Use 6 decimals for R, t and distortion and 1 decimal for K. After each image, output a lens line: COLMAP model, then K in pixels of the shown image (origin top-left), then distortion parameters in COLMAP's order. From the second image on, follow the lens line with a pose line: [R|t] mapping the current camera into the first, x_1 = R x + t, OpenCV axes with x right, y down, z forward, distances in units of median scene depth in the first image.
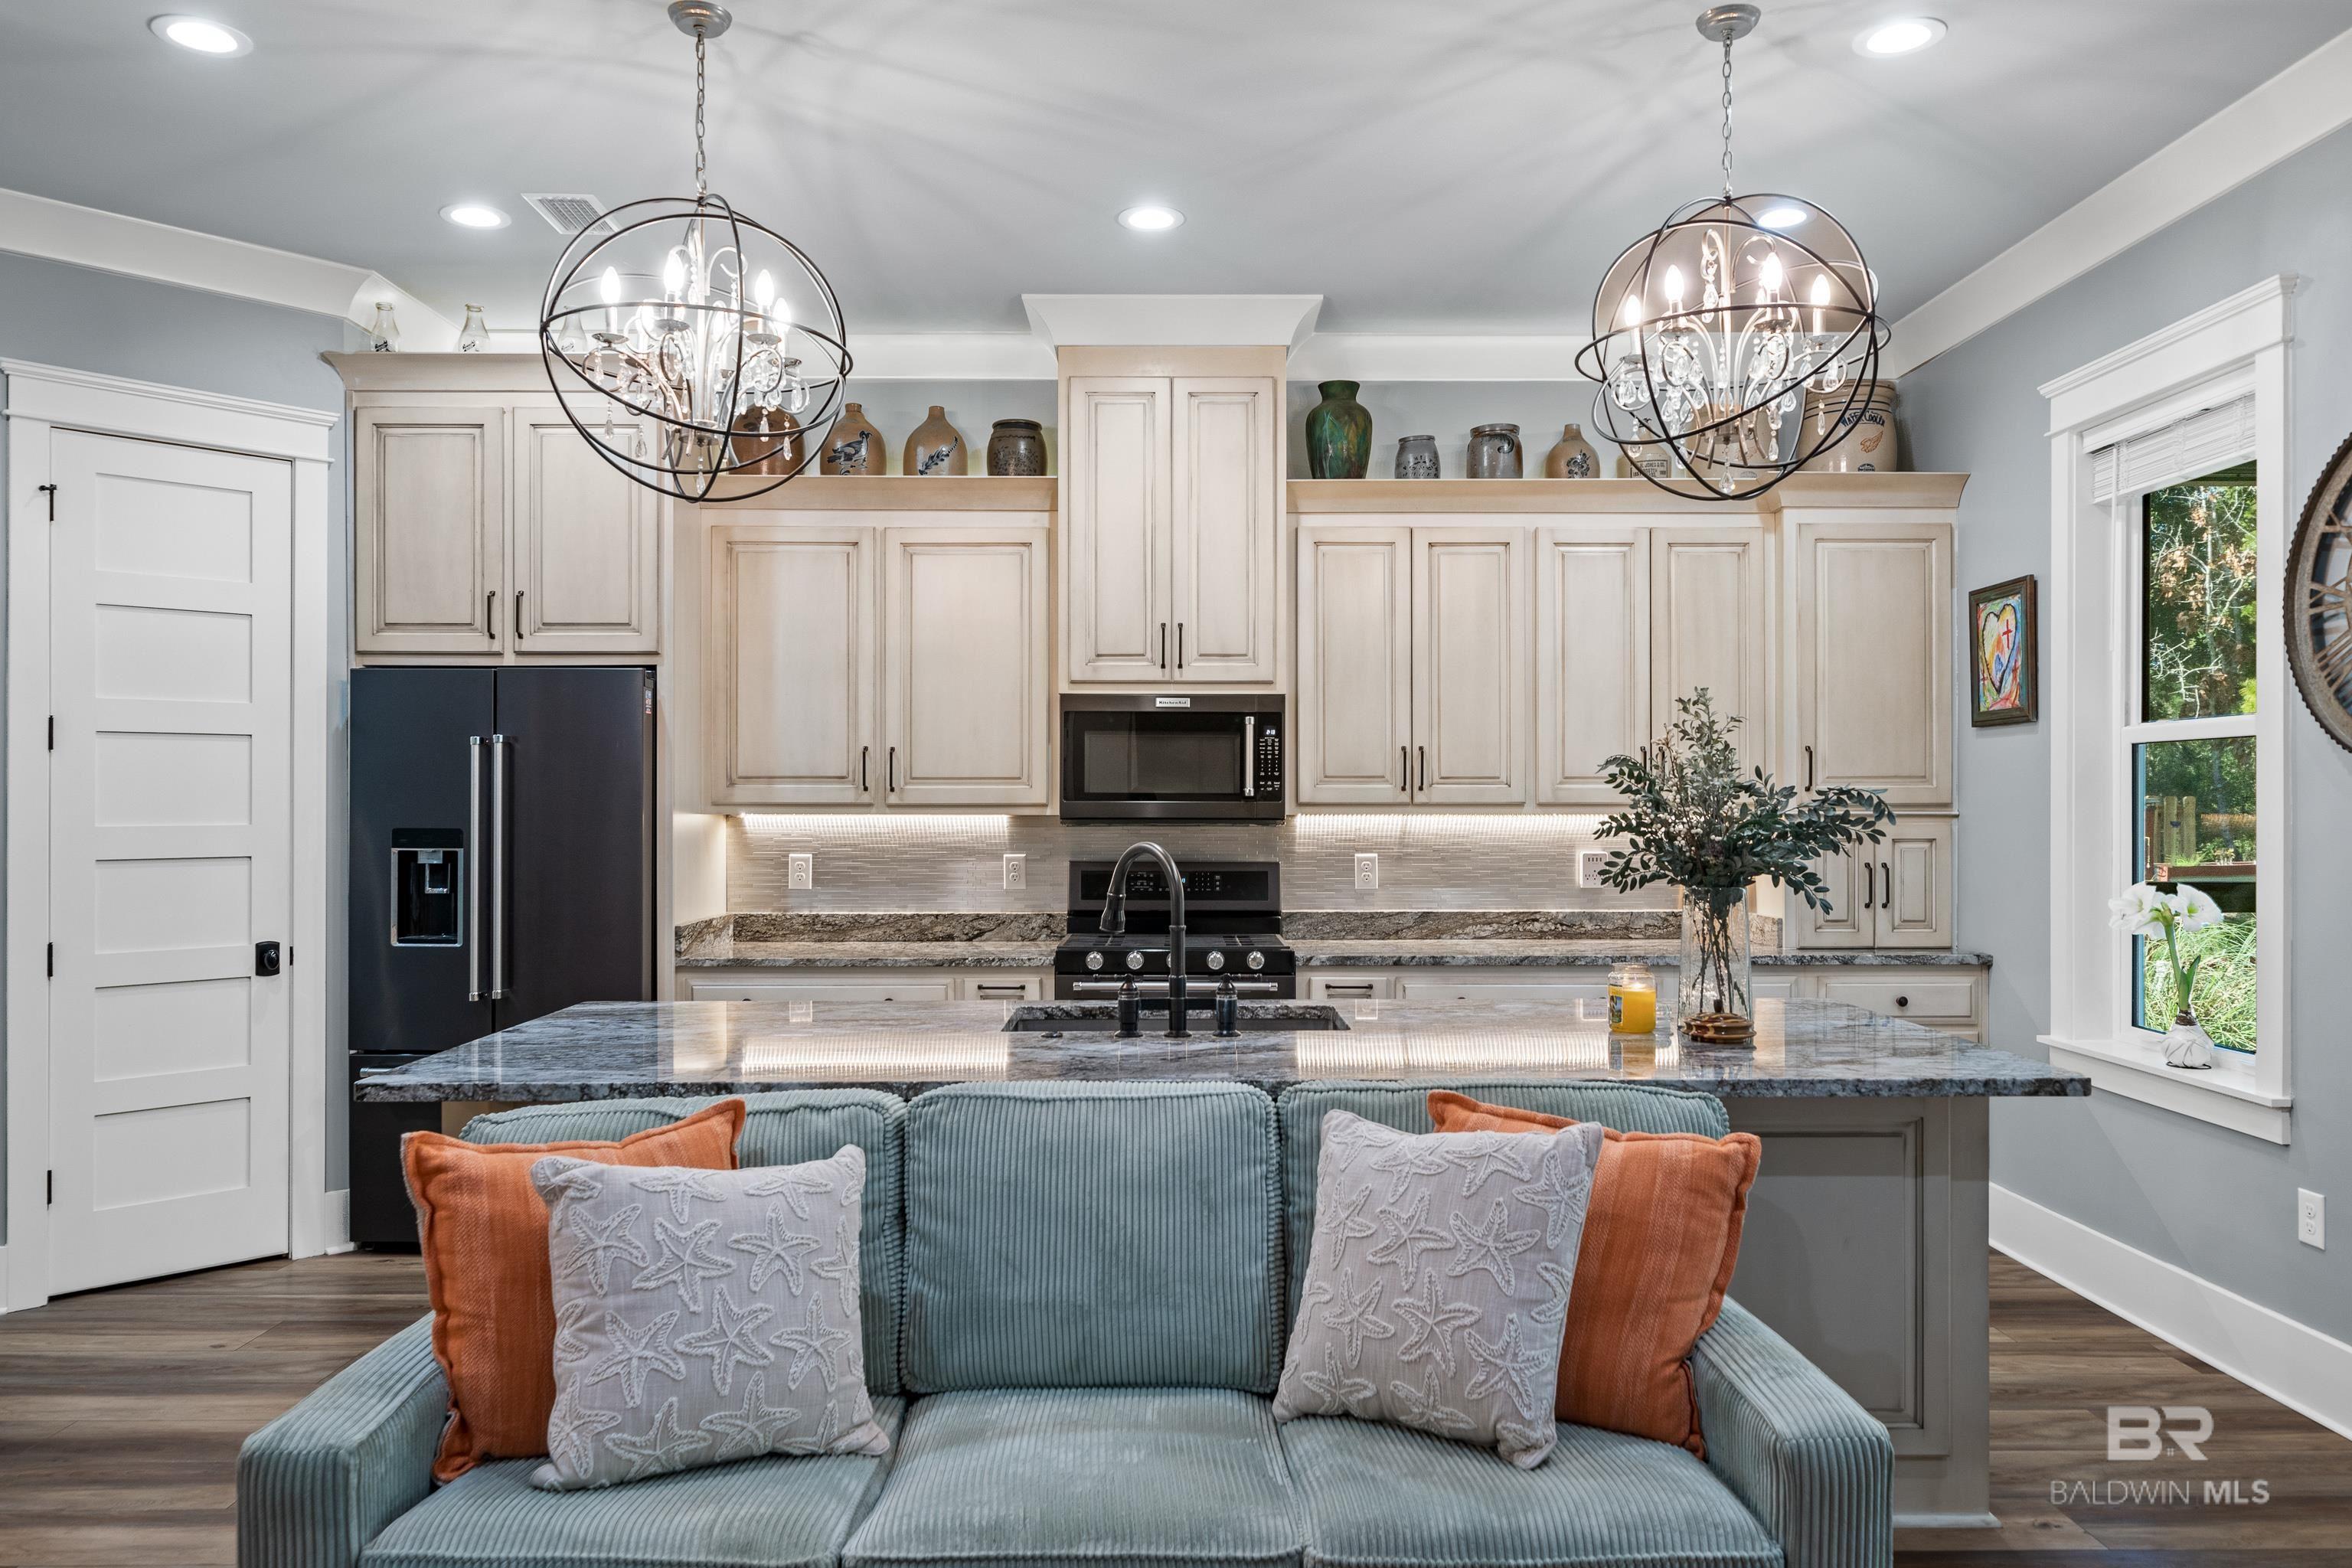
lens RADIAL K [[1579.1, 0, 1175.7], [0, 1579.1, 797.2], [0, 0, 1]] dist [-0.002005, -0.000189]
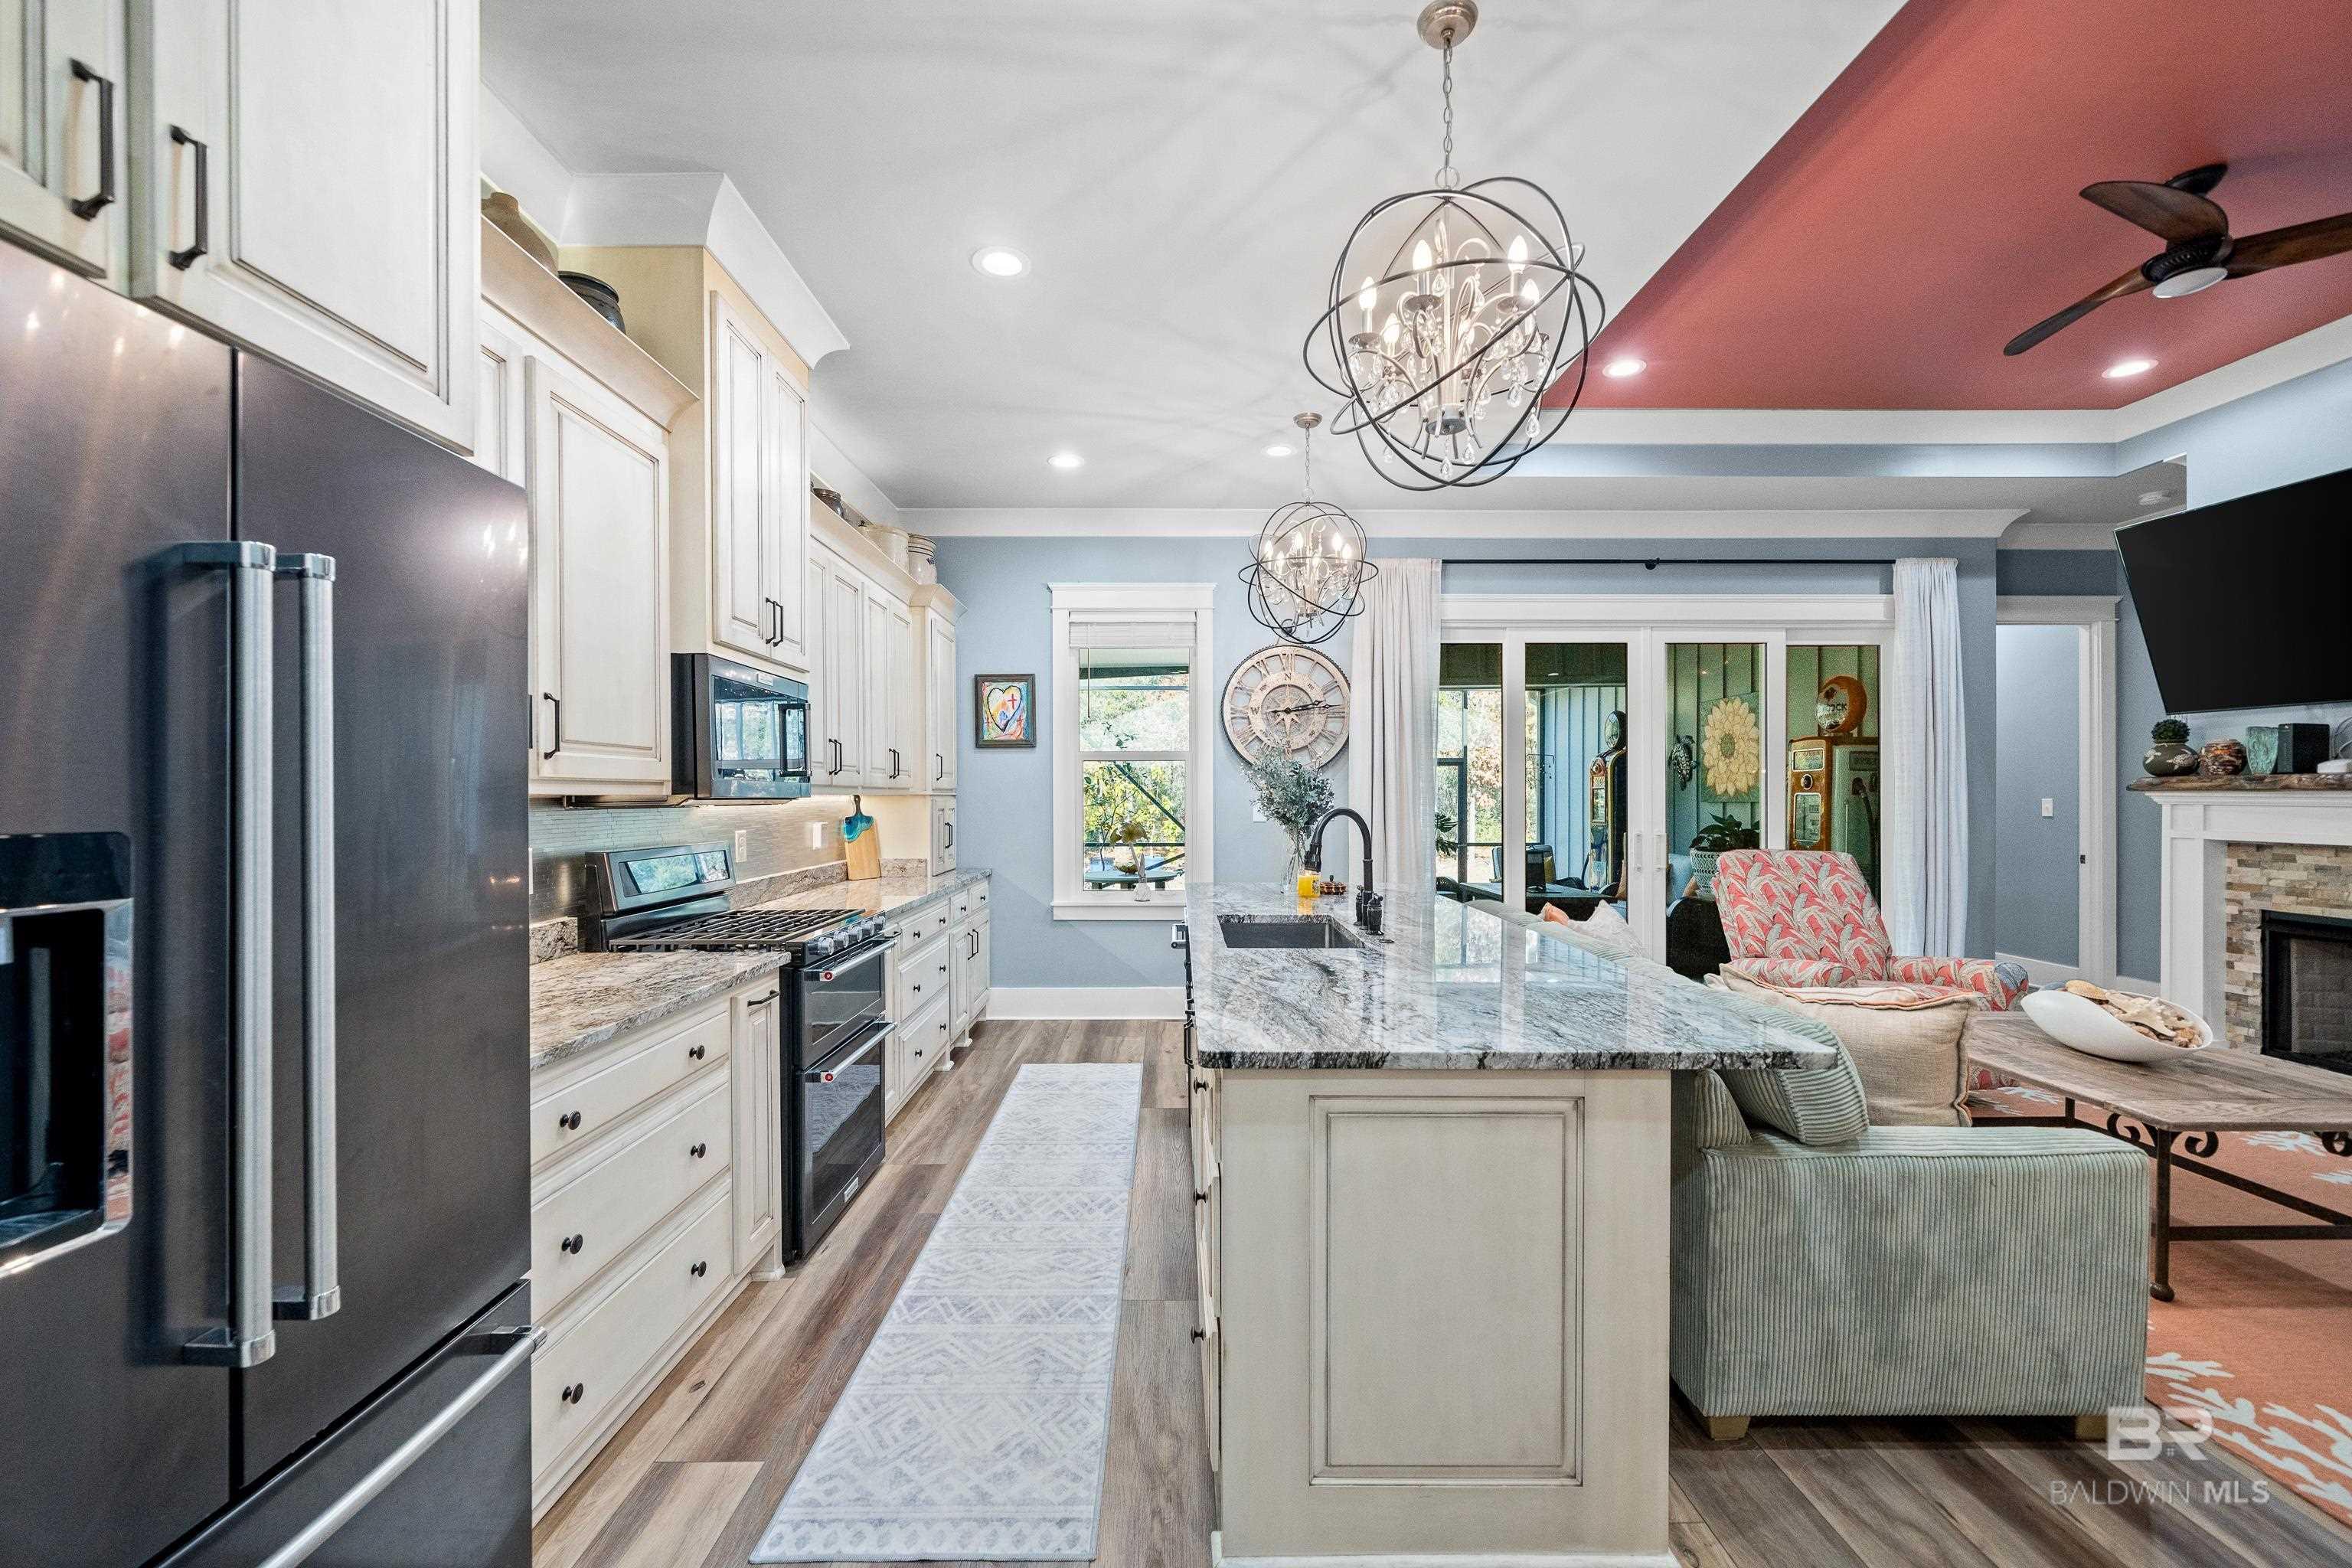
lens RADIAL K [[933.4, 0, 1180.0], [0, 933.4, 797.0], [0, 0, 1]] dist [-0.003654, -0.000005]
pose [[0.000636, -0.000833, 0.999999, -0.583256], [0.001175, 0.999999, 0.000832, 0.012809], [-0.999999, 0.001175, 0.000637, 0.744713]]
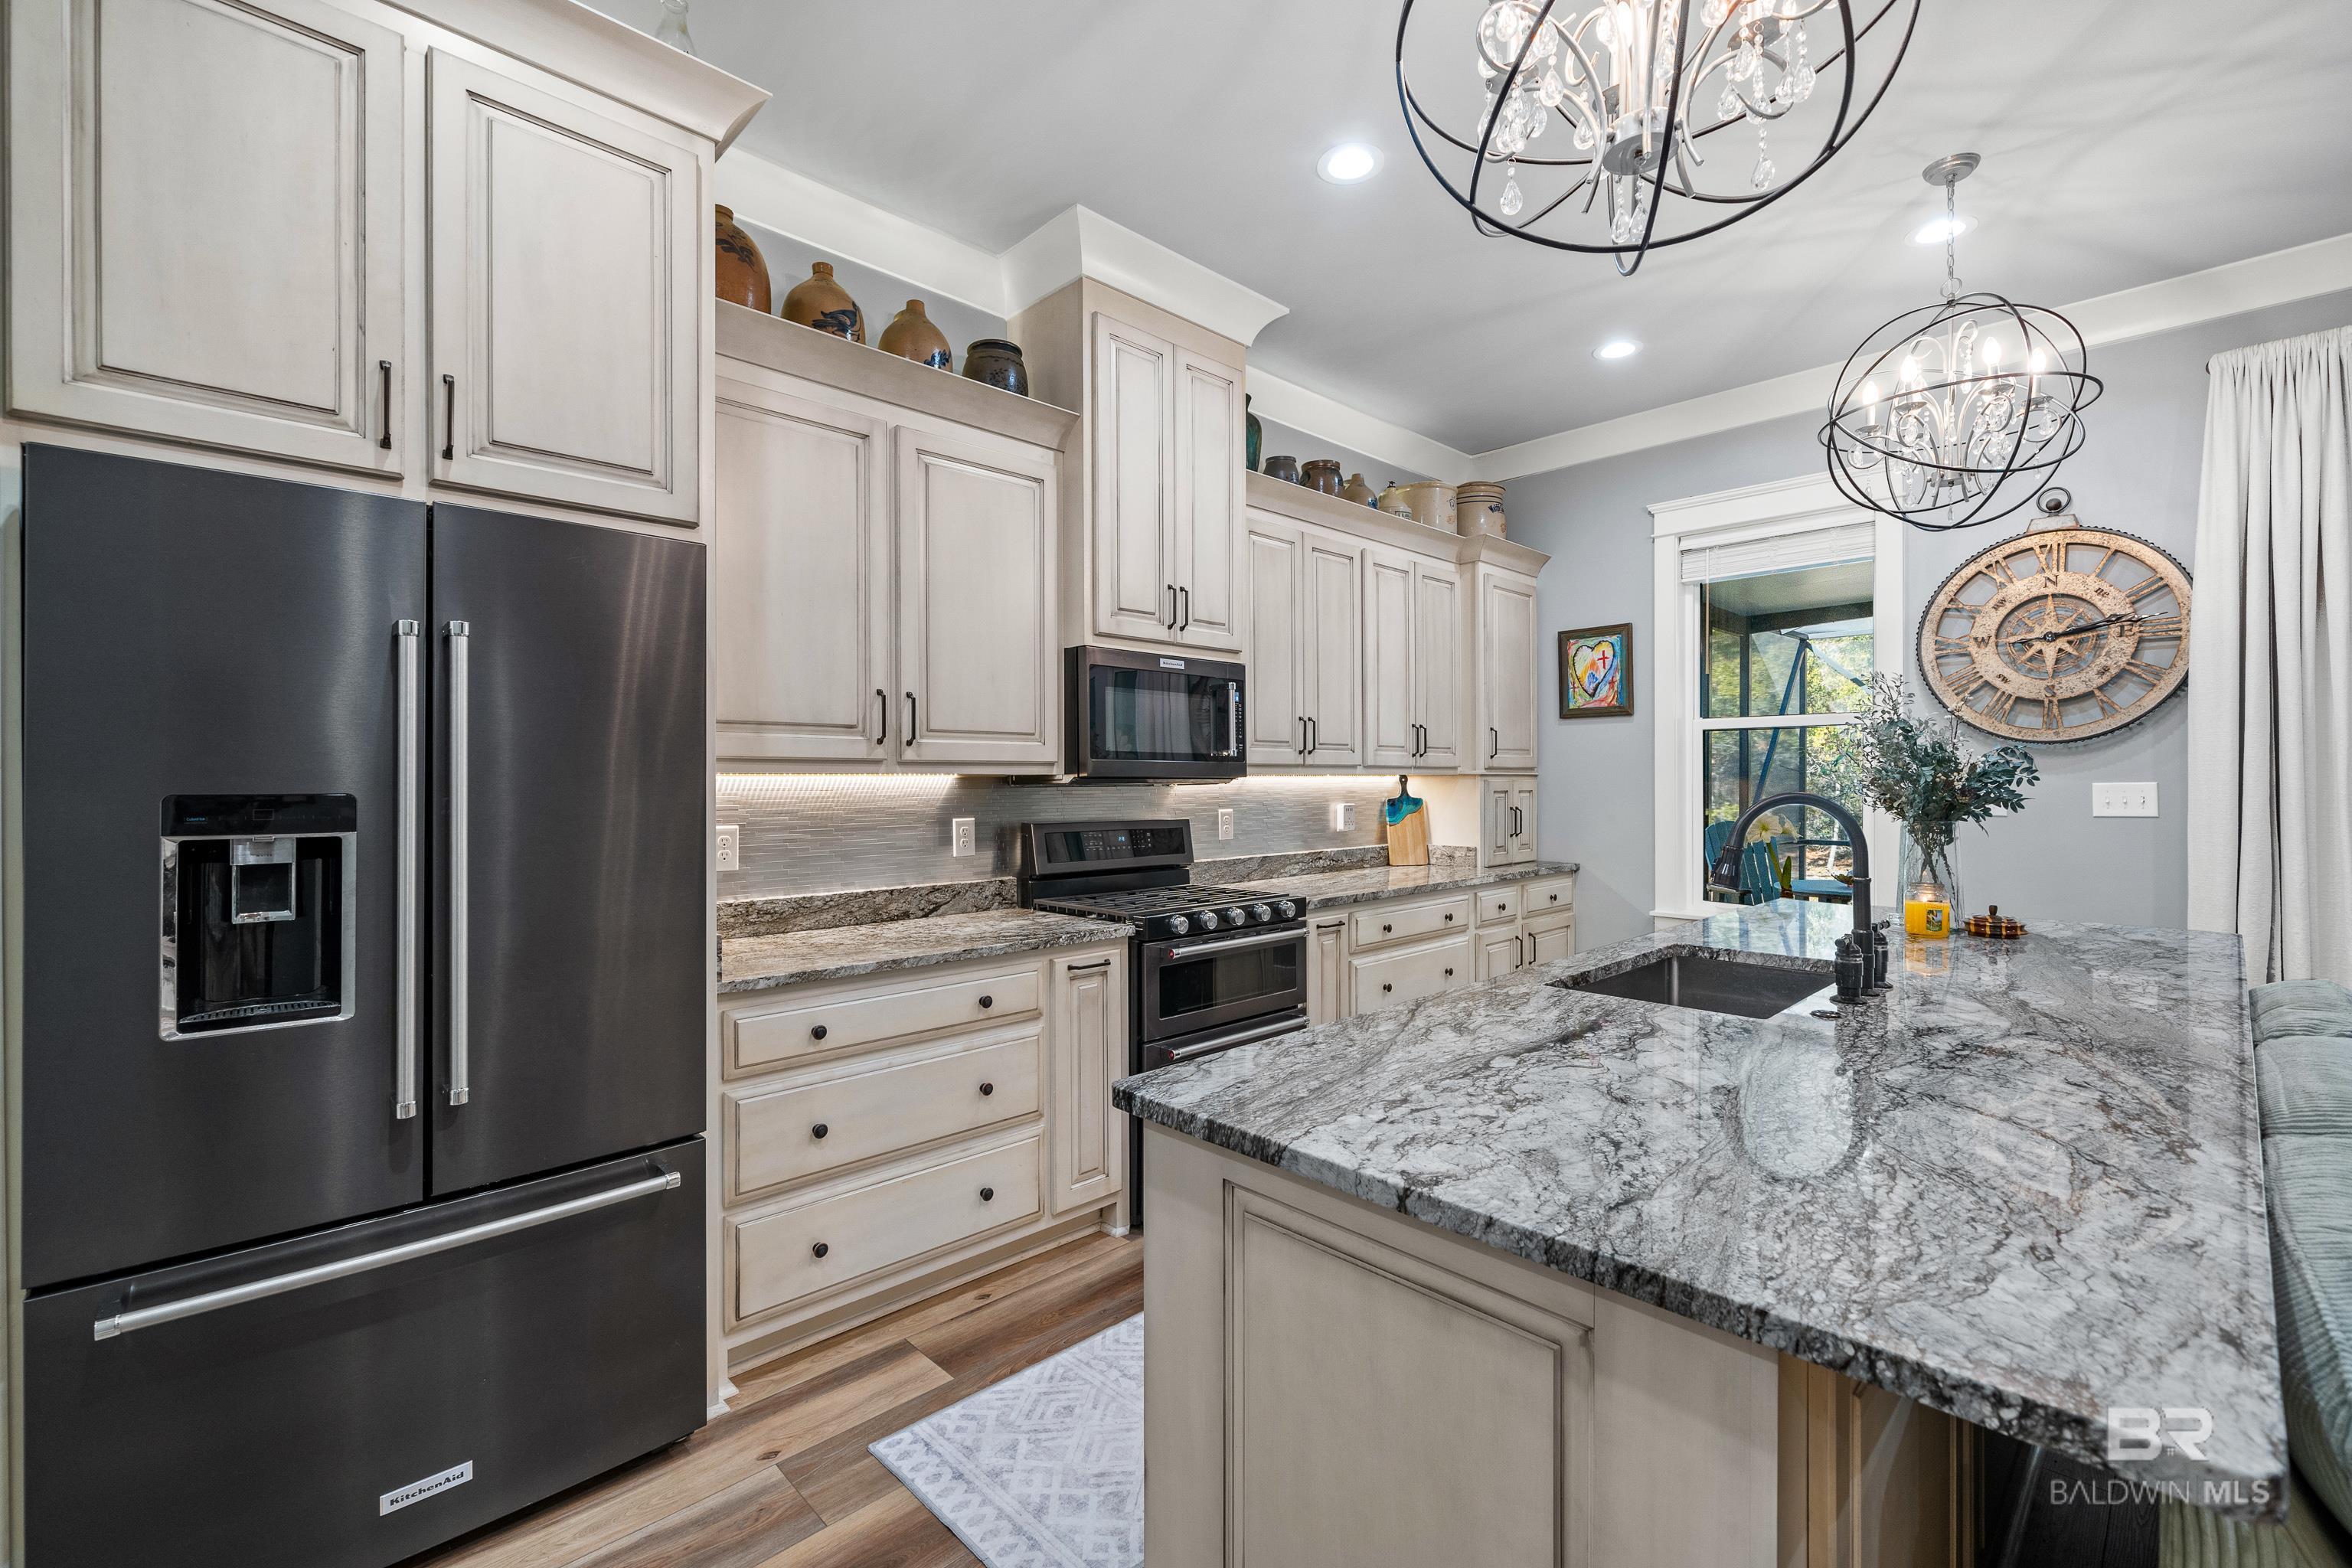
lens RADIAL K [[1006.8, 0, 1173.6], [0, 1006.8, 777.0], [0, 0, 1]] dist [0.000412, -0.000473]
pose [[0.726084, 0.000129, 0.687606, -0.450699], [0.001307, 0.999998, -0.001567, 0.014253], [-0.687605, 0.002036, 0.726082, 0.528793]]
